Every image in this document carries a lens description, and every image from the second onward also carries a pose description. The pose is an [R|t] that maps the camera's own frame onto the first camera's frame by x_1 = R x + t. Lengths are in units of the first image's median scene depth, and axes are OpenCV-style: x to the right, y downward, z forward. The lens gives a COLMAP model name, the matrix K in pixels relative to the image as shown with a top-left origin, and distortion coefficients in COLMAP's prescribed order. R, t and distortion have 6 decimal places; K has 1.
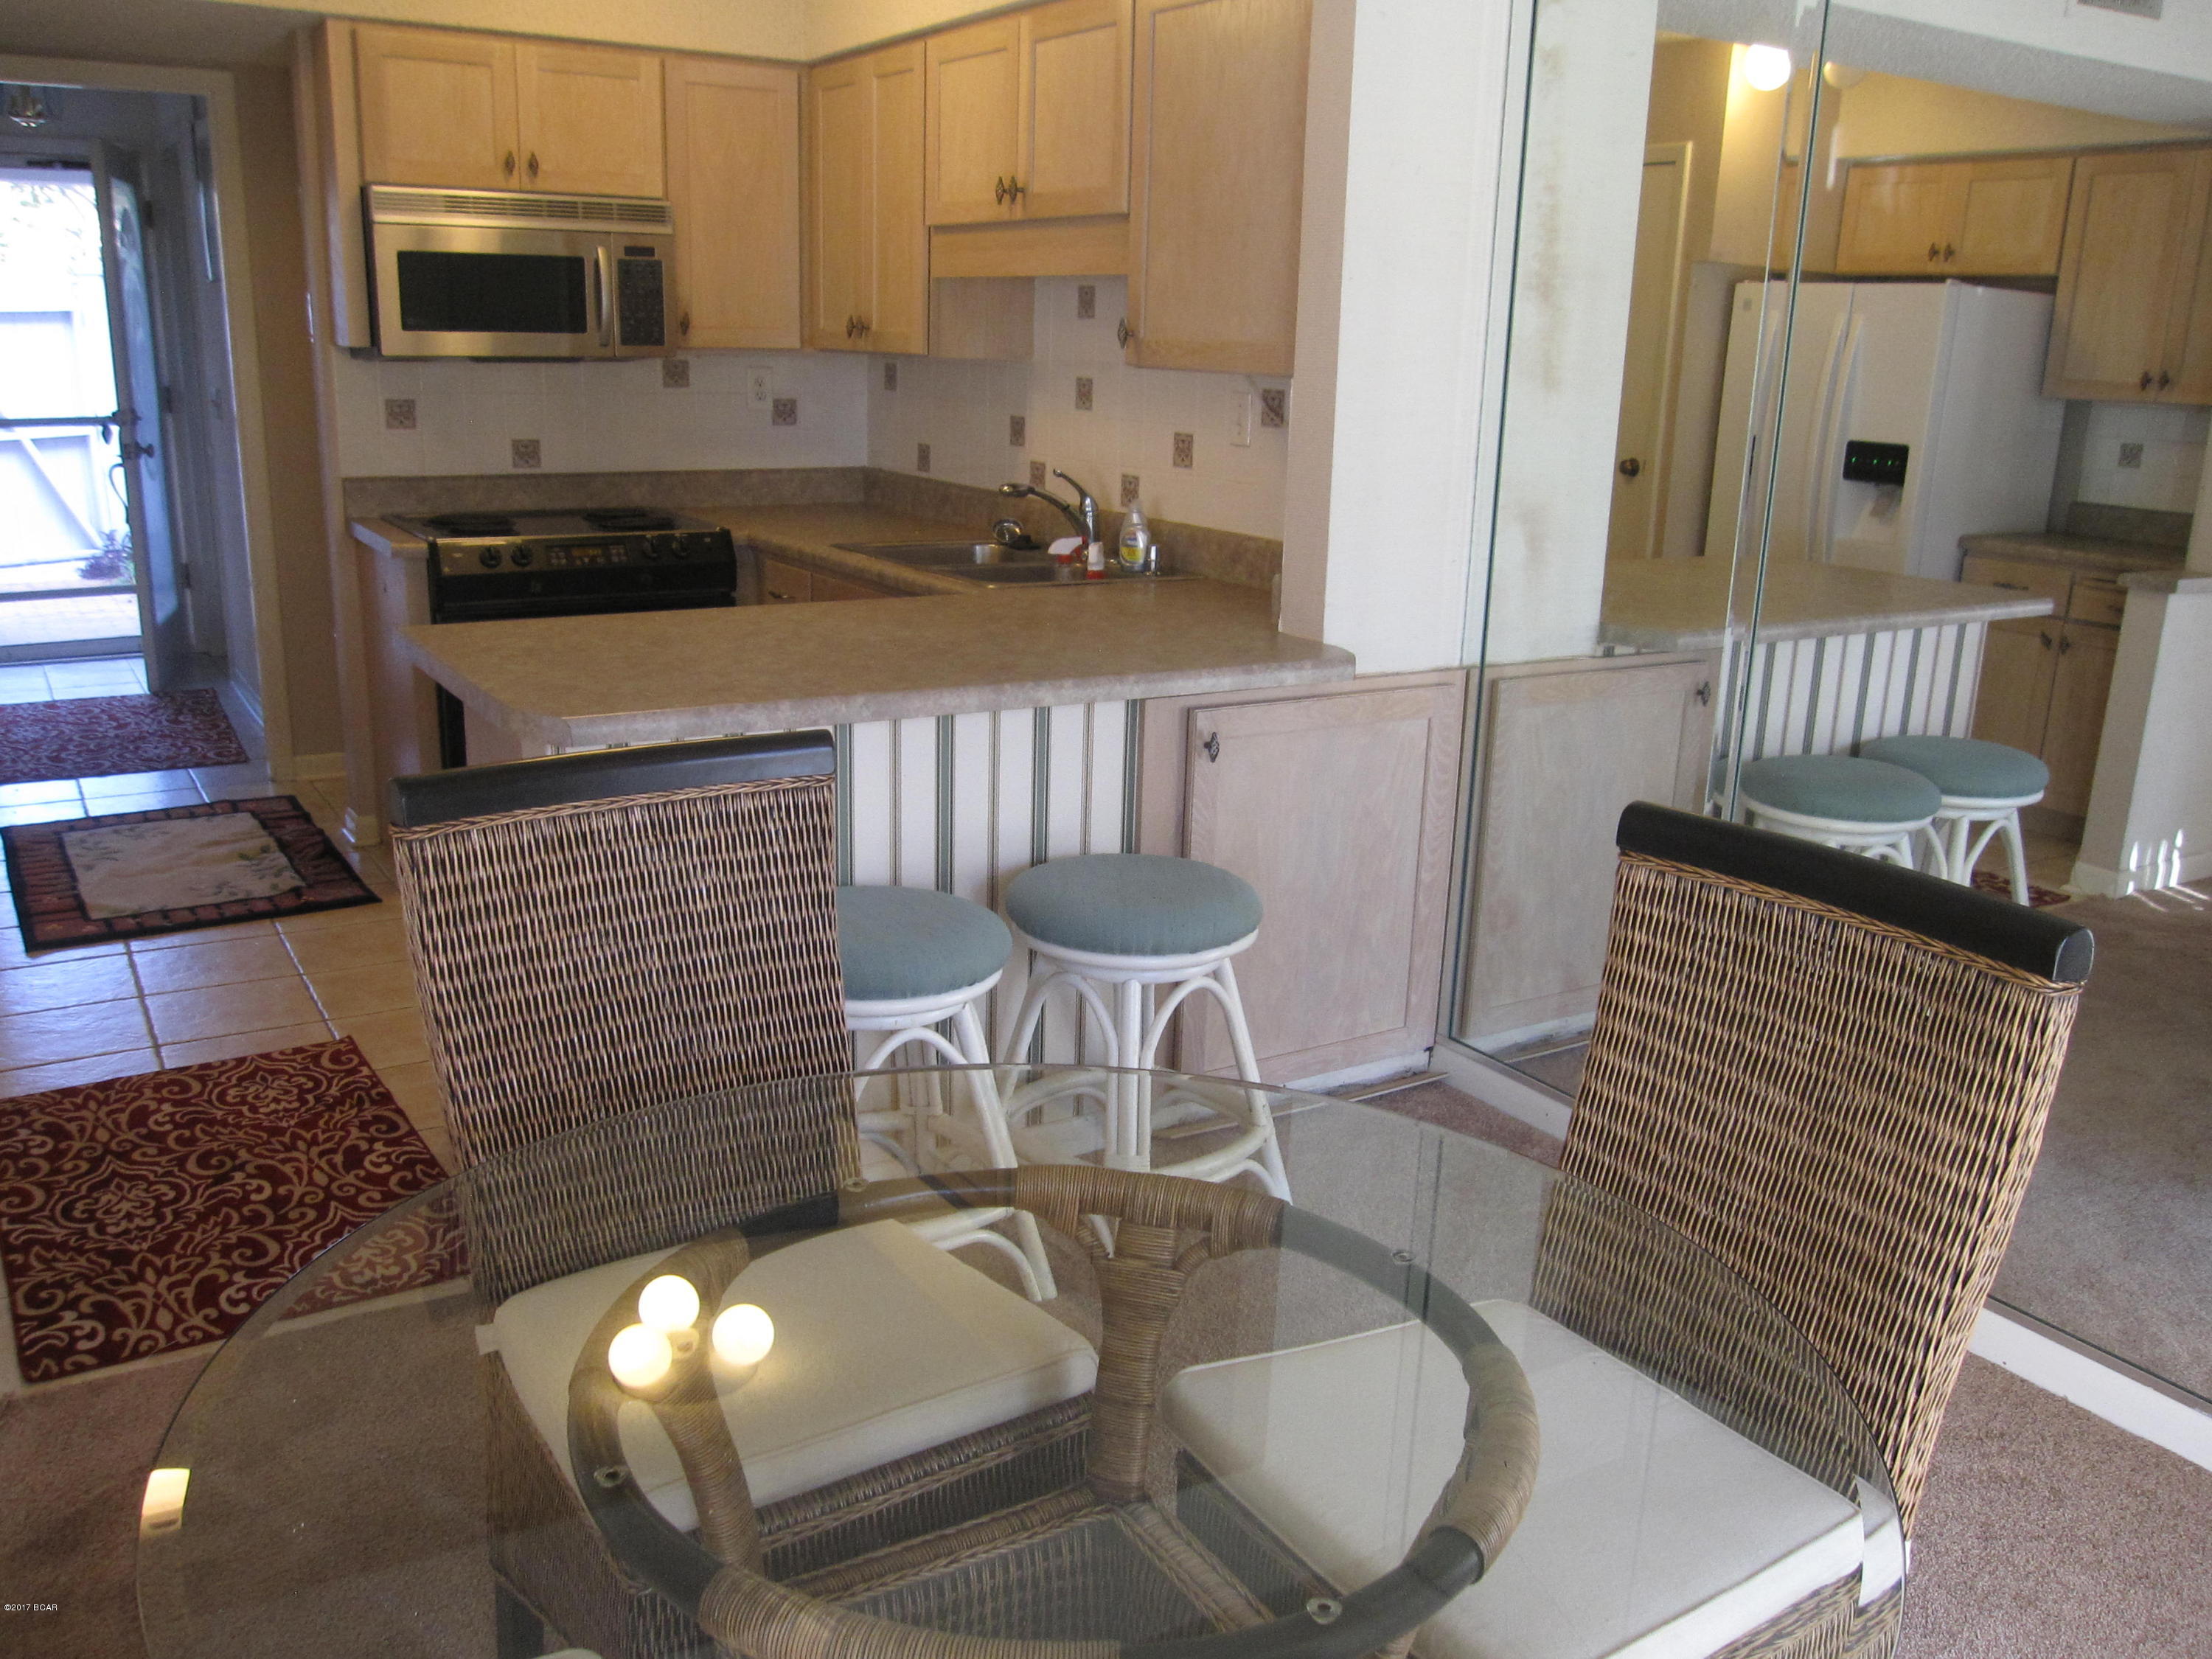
lens RADIAL K [[1837.1, 0, 1109.0], [0, 1837.1, 840.4], [0, 0, 1]] dist [-0.076265, 0.052719]
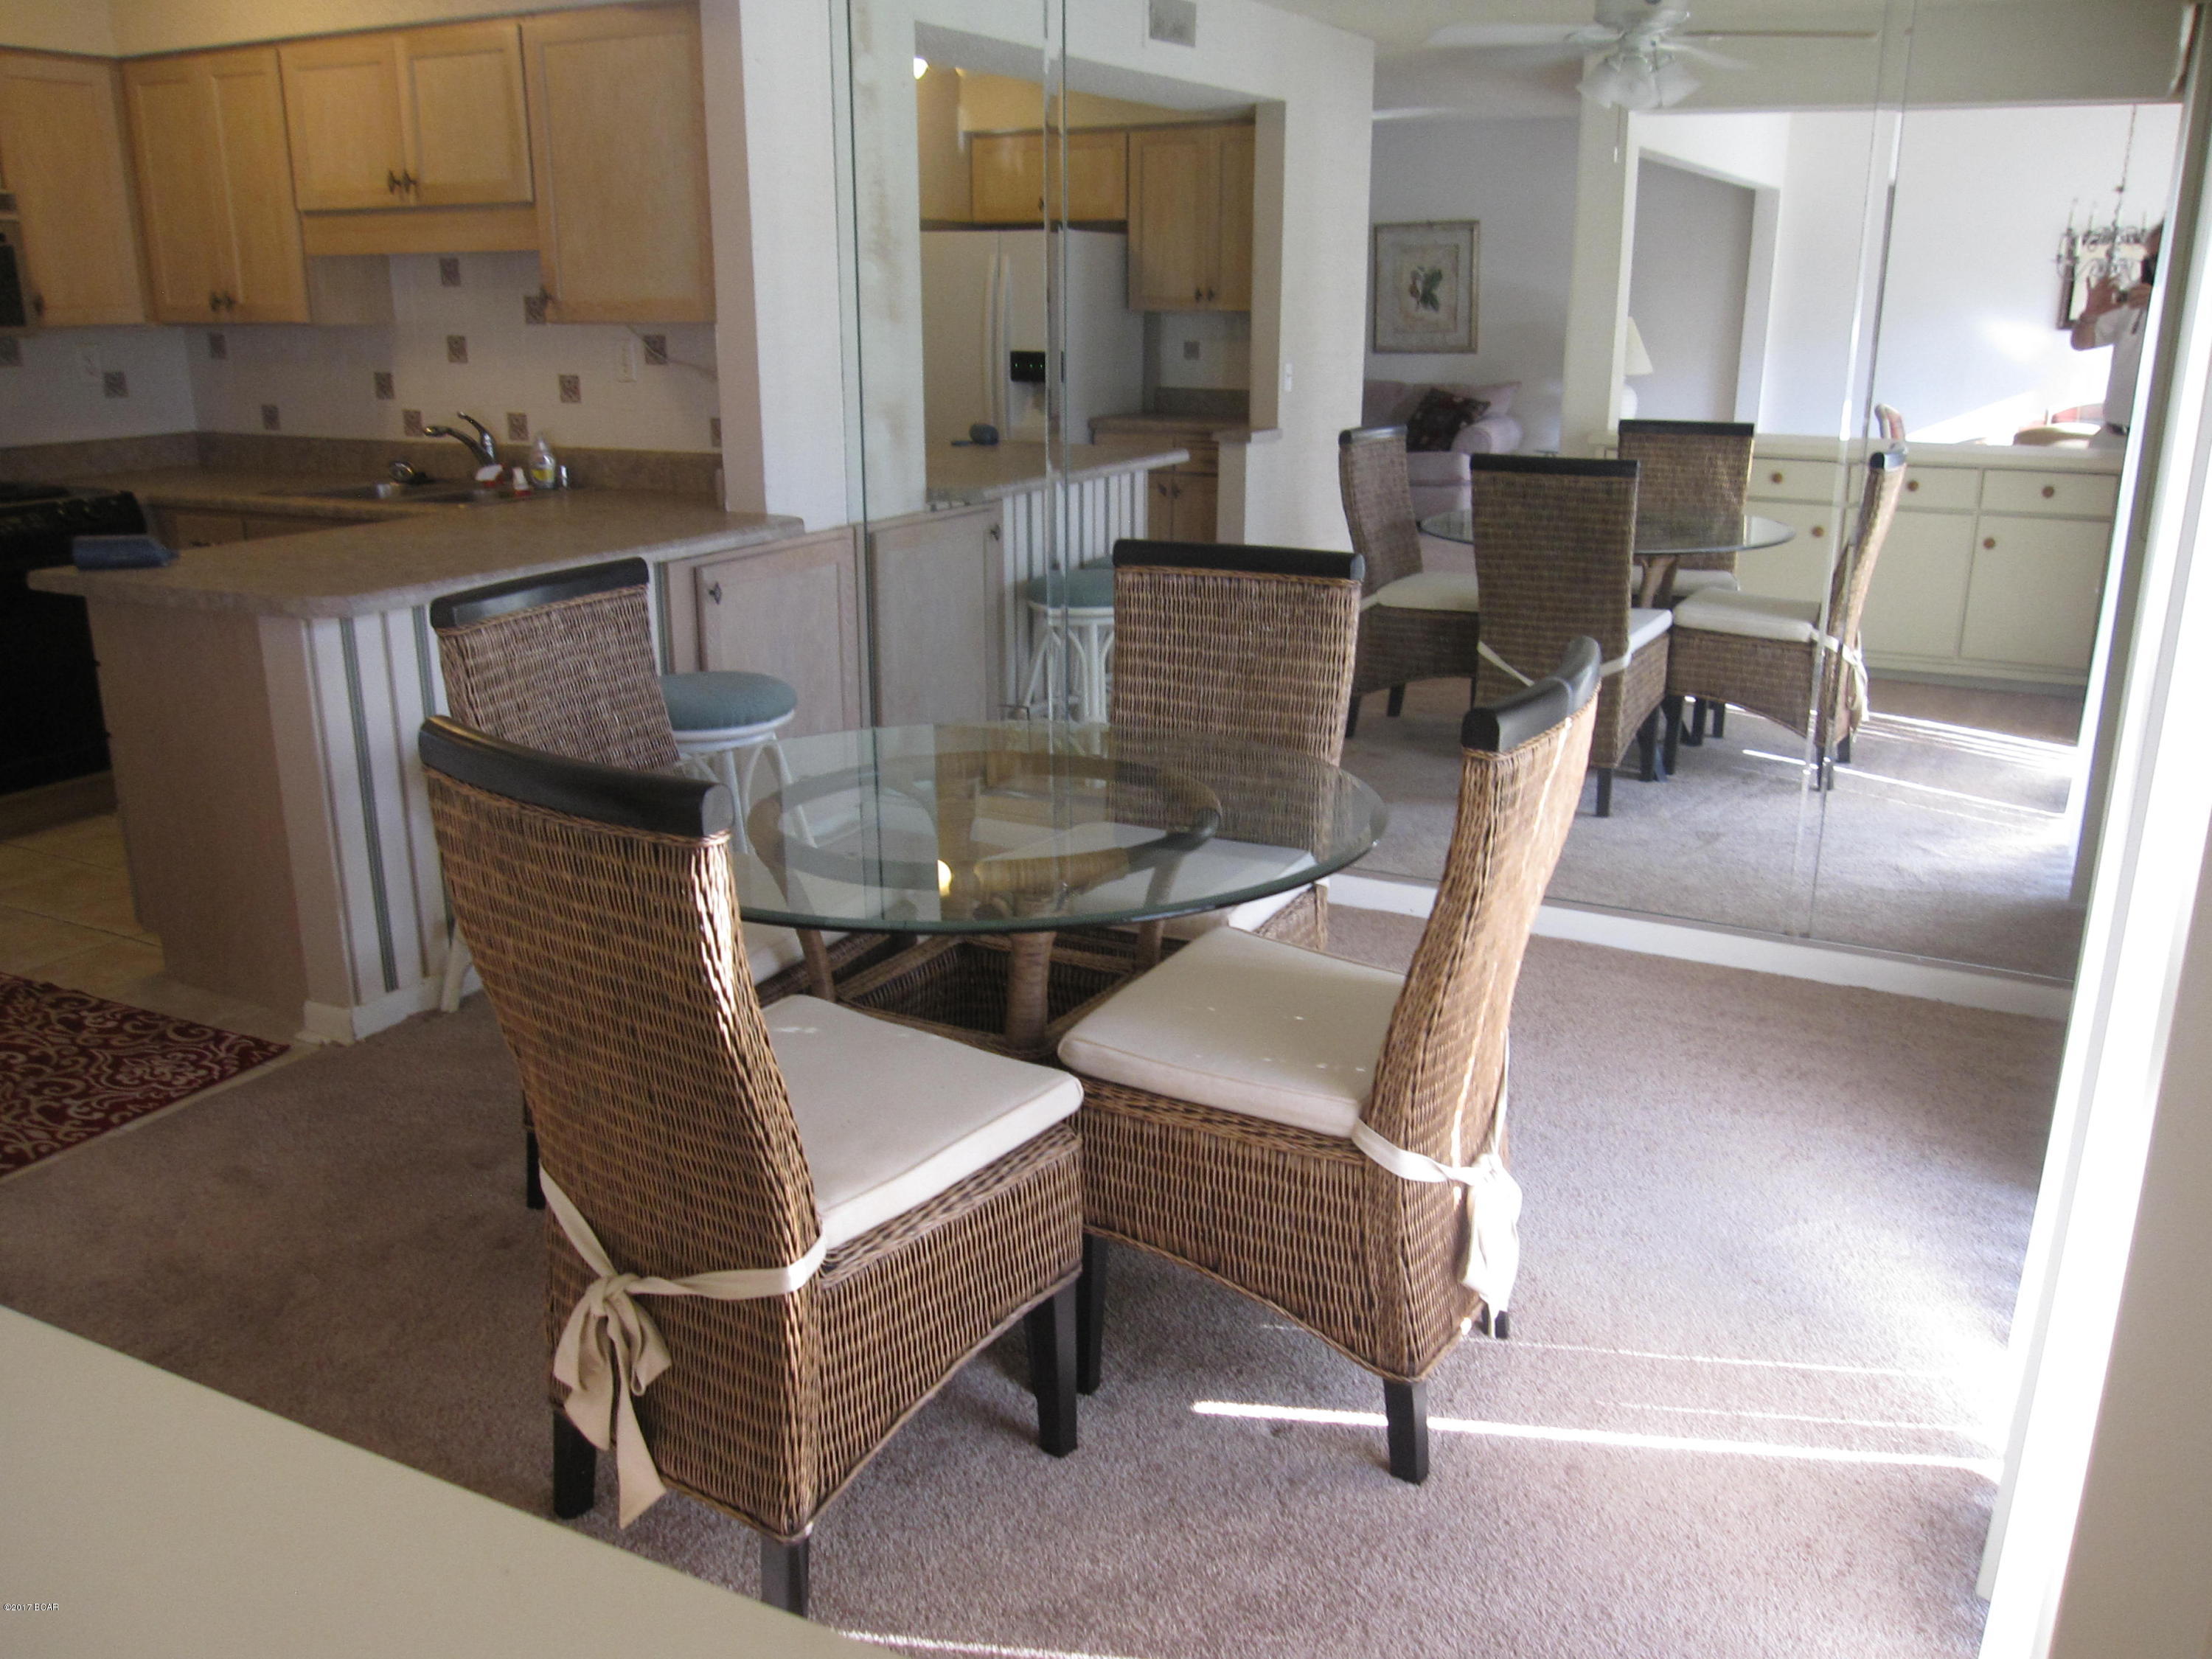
lens RADIAL K [[1837.1, 0, 1109.0], [0, 1837.1, 840.4], [0, 0, 1]] dist [-0.076265, 0.052719]
pose [[0.870323, -0.172803, 0.461168, -0.246600], [0.158487, 0.984881, 0.069944, 0.058116], [-0.466282, 0.012215, 0.884552, -0.247161]]
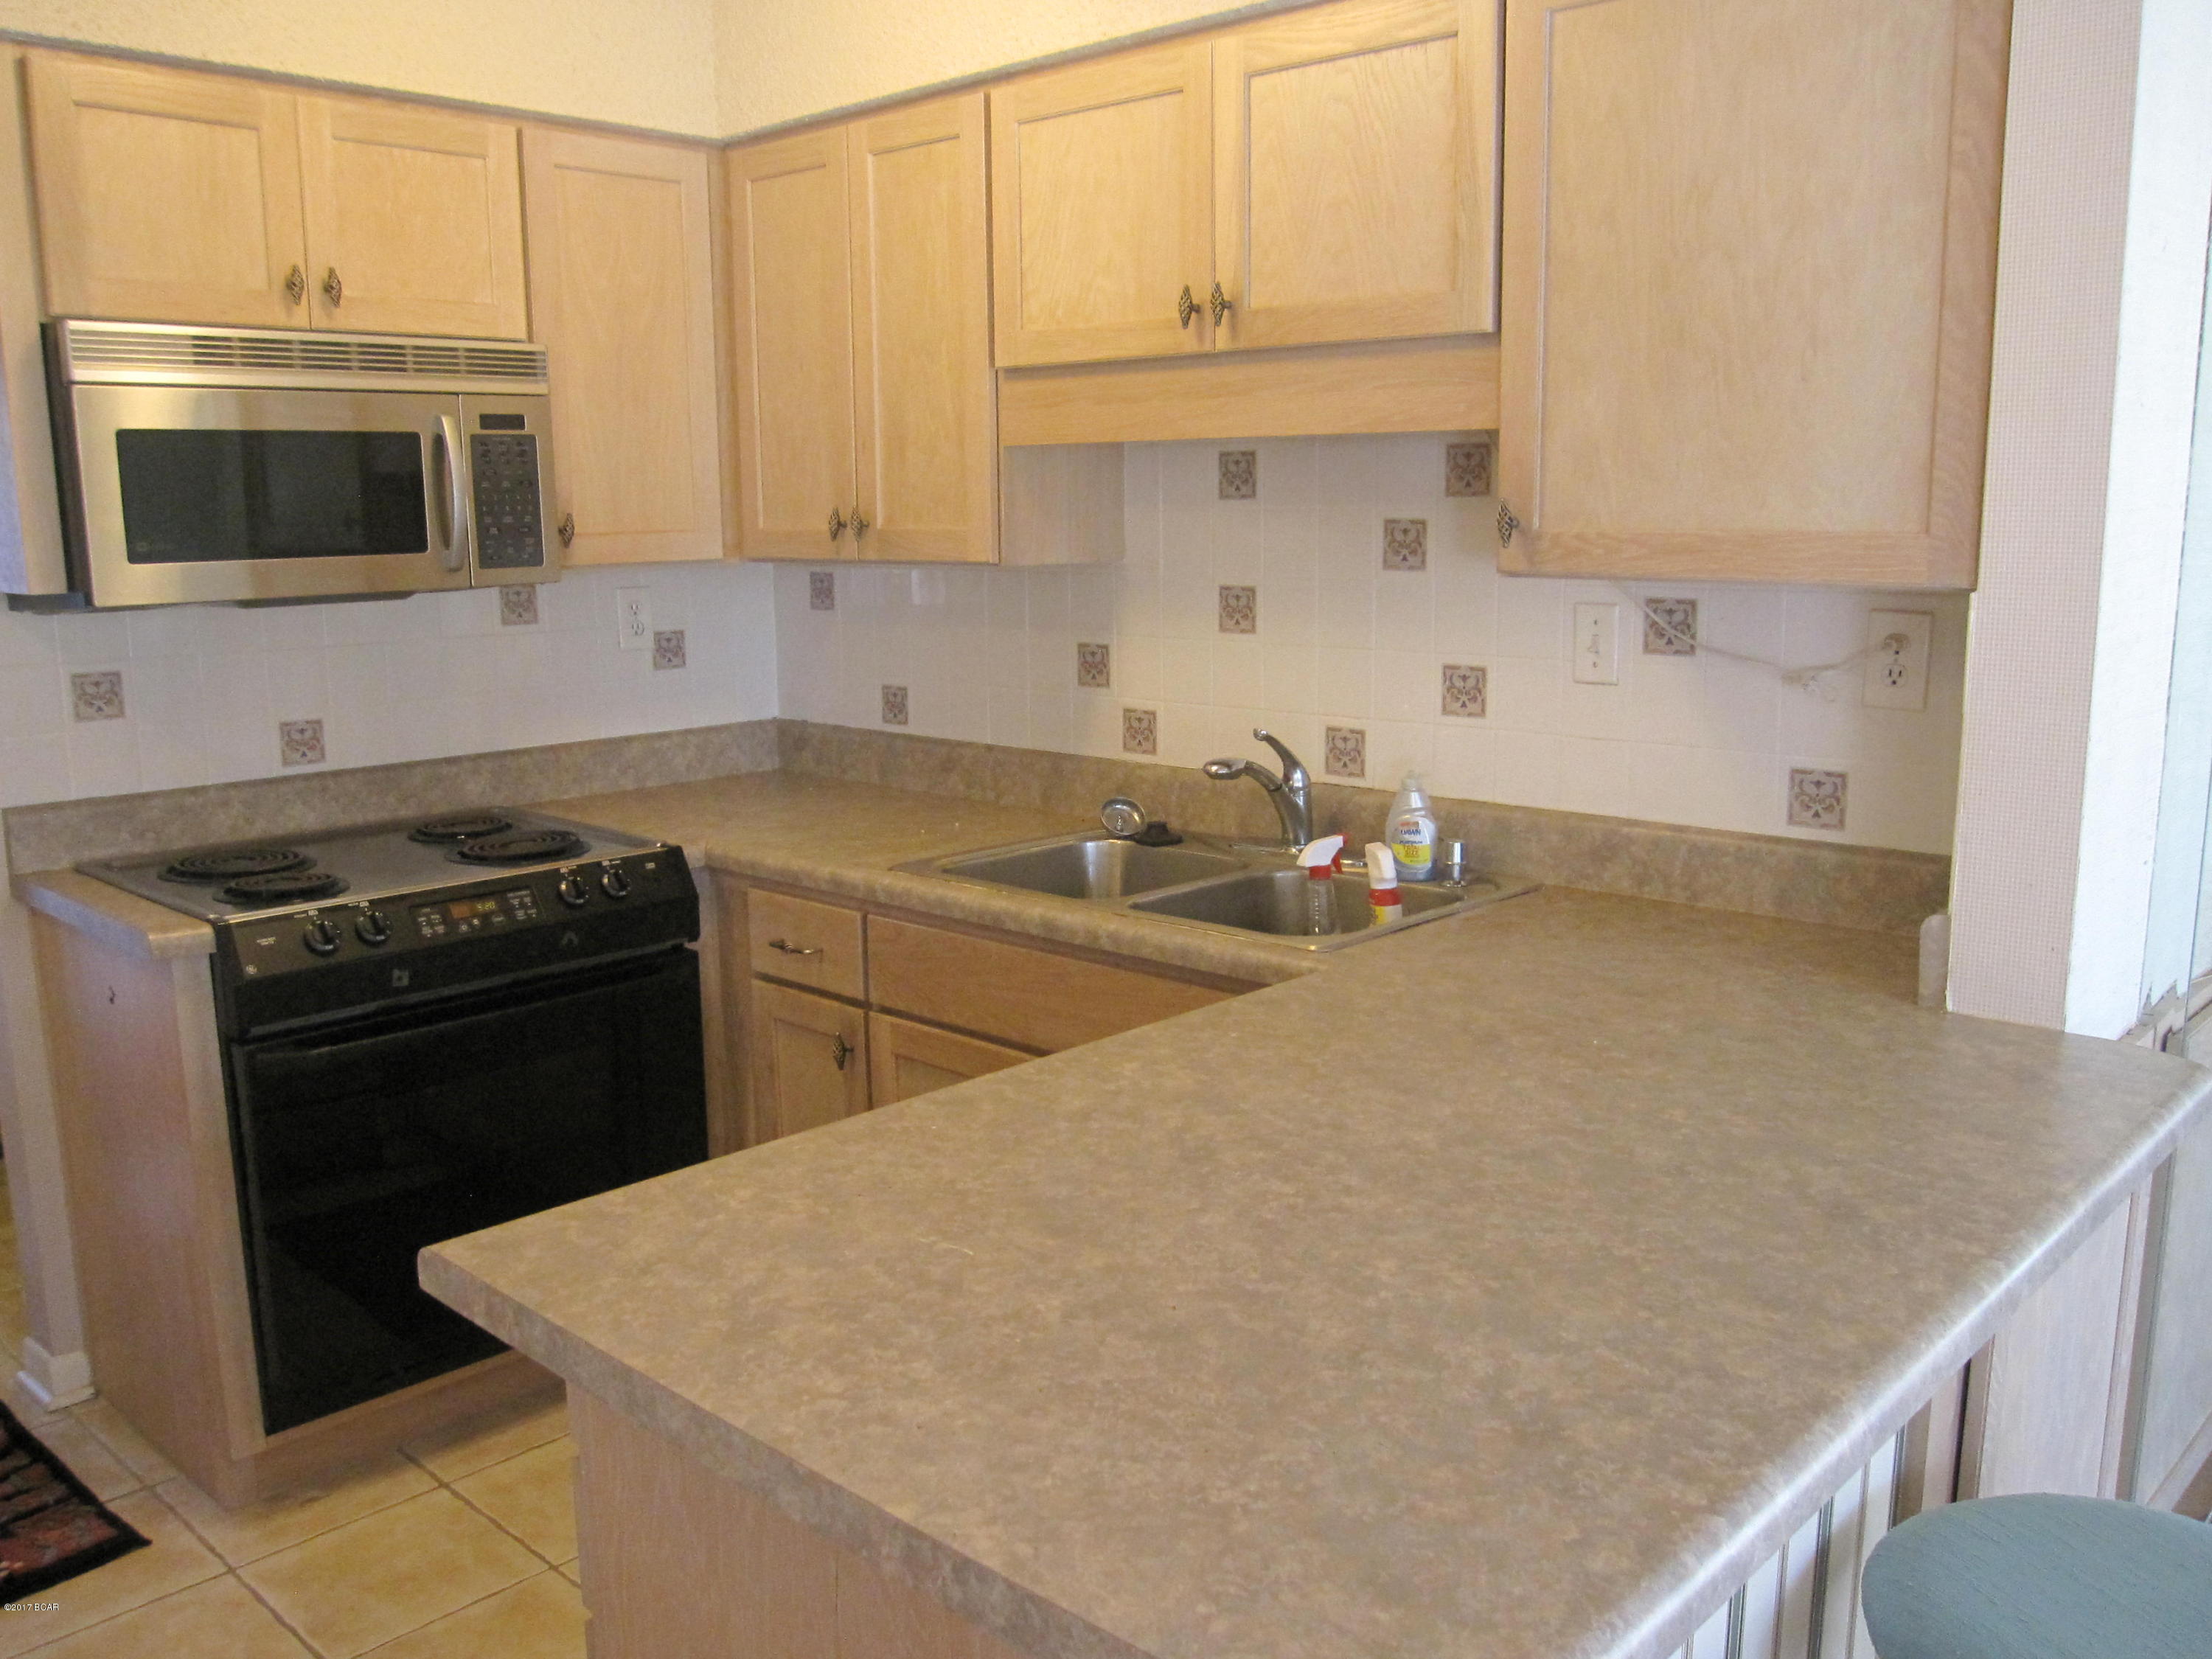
lens RADIAL K [[1855.1, 0, 1106.0], [0, 1855.1, 829.5], [0, 0, 1]] dist [-0.073832, 0.049763]
pose [[0.967580, -0.082494, 0.238713, -0.231305], [0.104599, 0.991174, -0.081444, -0.114566], [-0.229888, 0.103772, 0.967669, 0.364059]]
